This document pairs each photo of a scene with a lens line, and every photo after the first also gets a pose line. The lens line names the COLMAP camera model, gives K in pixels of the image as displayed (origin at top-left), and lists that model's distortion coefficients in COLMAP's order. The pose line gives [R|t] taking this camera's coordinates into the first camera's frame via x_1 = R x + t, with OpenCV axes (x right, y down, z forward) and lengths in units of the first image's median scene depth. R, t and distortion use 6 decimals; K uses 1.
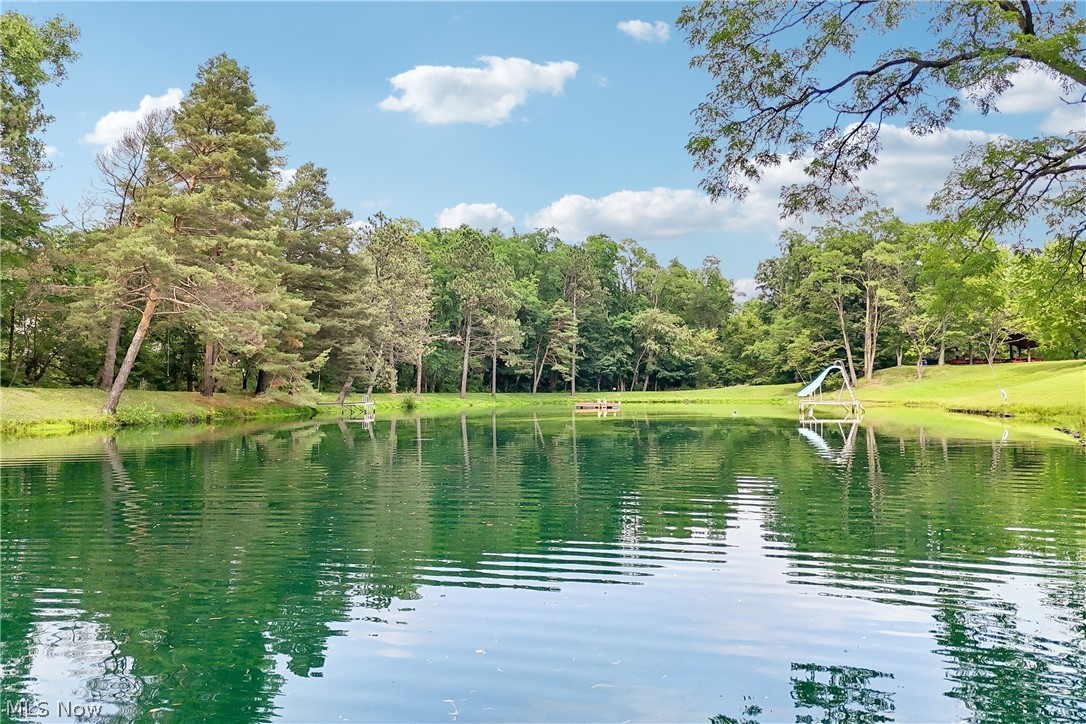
lens RADIAL K [[746.5, 0, 543.0], [0, 746.5, 362.0], [0, 0, 1]] dist [-0.005310, -0.002625]
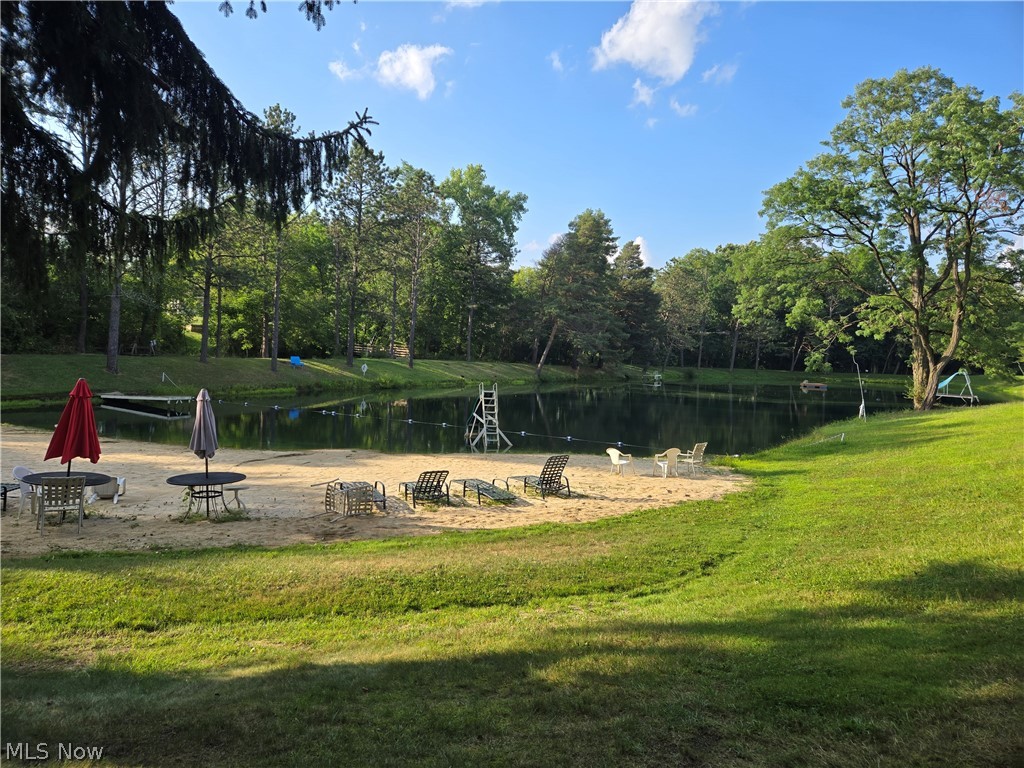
lens RADIAL K [[668.4, 0, 507.7], [0, 668.4, 392.6], [0, 0, 1]] dist [0.099970, -0.088211]
pose [[0.871876, 0.077947, -0.483484, 0.201948], [-0.027480, 0.993484, 0.110612, -0.061176], [0.488956, -0.083154, 0.868336, -0.492491]]
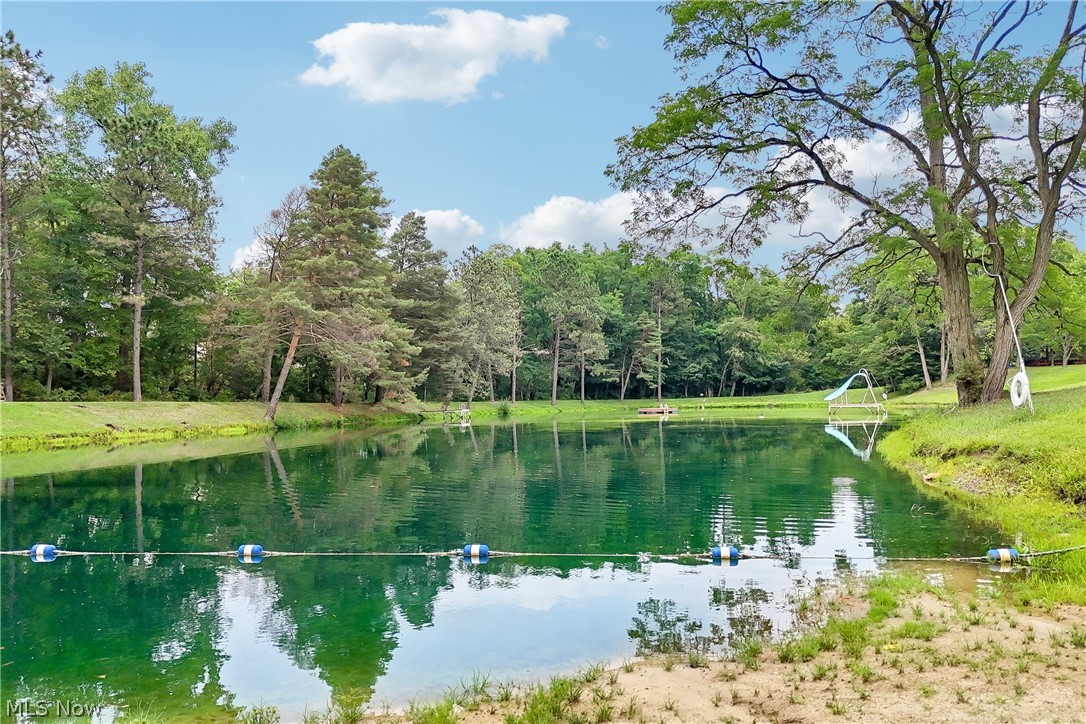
lens RADIAL K [[764.8, 0, 526.5], [0, 764.8, 399.3], [0, 0, 1]] dist [0.036904, -0.001642]
pose [[0.983760, -0.012061, -0.179086, 0.073346], [0.019593, 0.998994, 0.040348, -0.009010], [0.178419, -0.043201, 0.983006, -0.164079]]
